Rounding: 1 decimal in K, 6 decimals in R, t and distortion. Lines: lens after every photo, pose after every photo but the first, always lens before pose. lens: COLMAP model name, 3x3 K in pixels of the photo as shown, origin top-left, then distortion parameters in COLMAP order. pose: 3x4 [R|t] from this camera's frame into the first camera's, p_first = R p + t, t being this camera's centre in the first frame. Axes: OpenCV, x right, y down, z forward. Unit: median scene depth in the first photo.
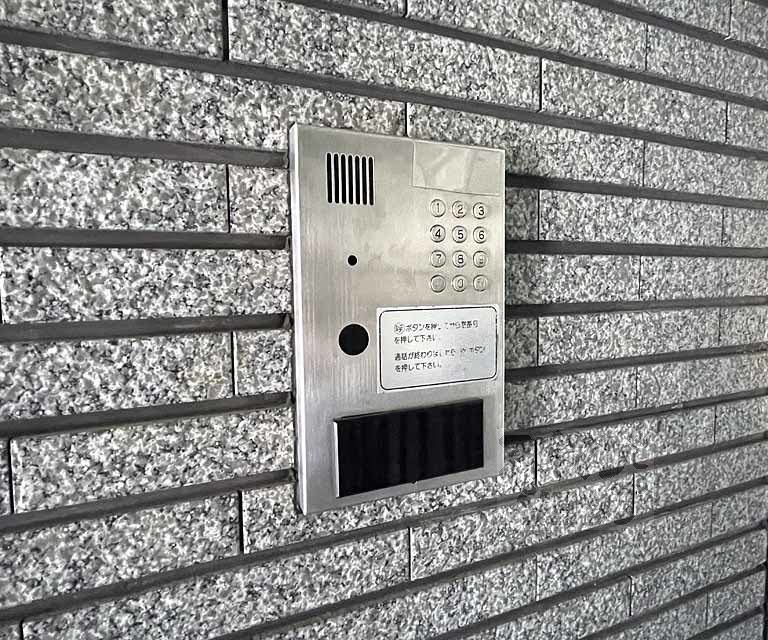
lens RADIAL K [[507.4, 0, 383.6], [0, 507.4, 321.5], [0, 0, 1]] dist [-0.003782, -0.000022]
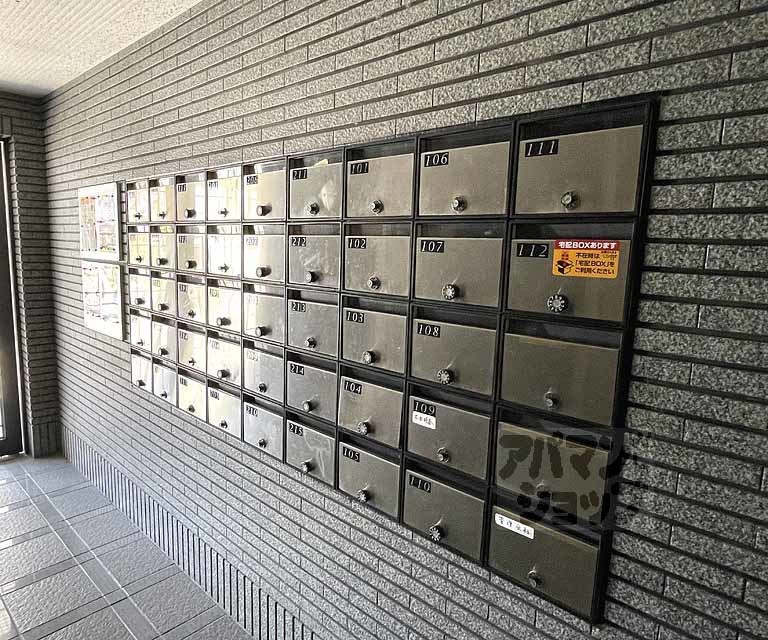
lens RADIAL K [[507.4, 0, 382.7], [0, 507.4, 320.6], [0, 0, 1]] dist [-0.003782, -0.000022]
pose [[0.376663, 0.162169, -0.912045, 1.348139], [-0.097871, 0.986014, 0.134902, -0.613570], [0.921166, 0.038450, 0.387266, -2.005488]]
